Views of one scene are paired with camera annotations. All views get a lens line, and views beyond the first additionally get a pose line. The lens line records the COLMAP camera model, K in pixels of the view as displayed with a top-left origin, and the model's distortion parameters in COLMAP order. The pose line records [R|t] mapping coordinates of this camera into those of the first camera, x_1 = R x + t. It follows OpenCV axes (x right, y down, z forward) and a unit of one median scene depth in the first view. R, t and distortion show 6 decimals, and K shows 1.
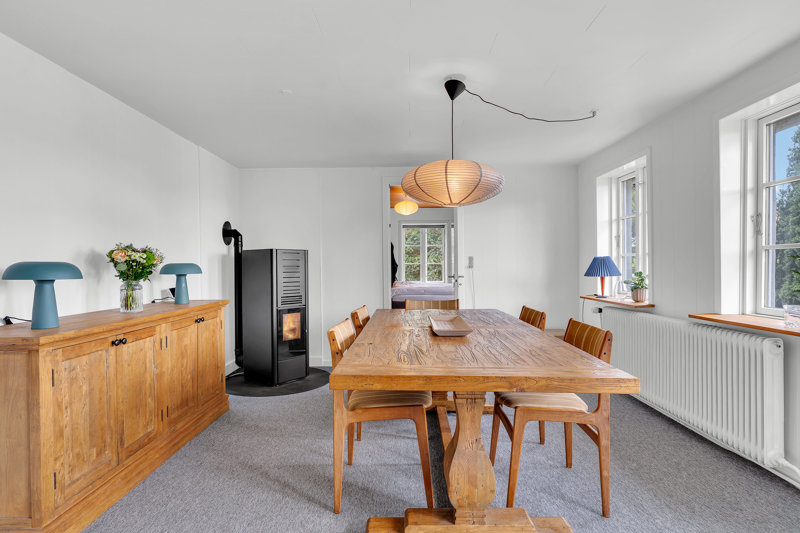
lens RADIAL K [[438.7, 0, 403.9], [0, 438.7, 265.1], [0, 0, 1]] dist [0.016260, -0.000102]
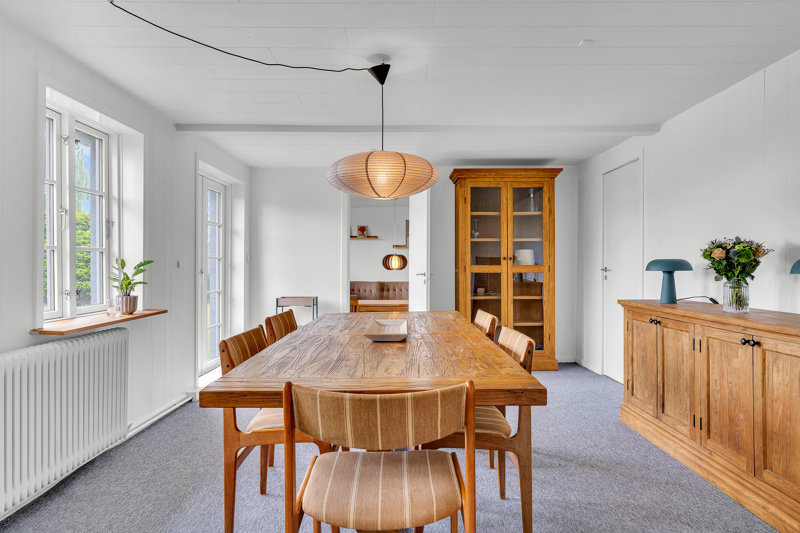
lens RADIAL K [[438.7, 0, 403.9], [0, 438.7, 265.1], [0, 0, 1]] dist [0.016260, -0.000102]
pose [[-0.999719, 0.008595, -0.022092, 0.089051], [0.008628, 0.999962, -0.001399, 0.005232], [0.022079, -0.001589, -0.999755, 1.947187]]
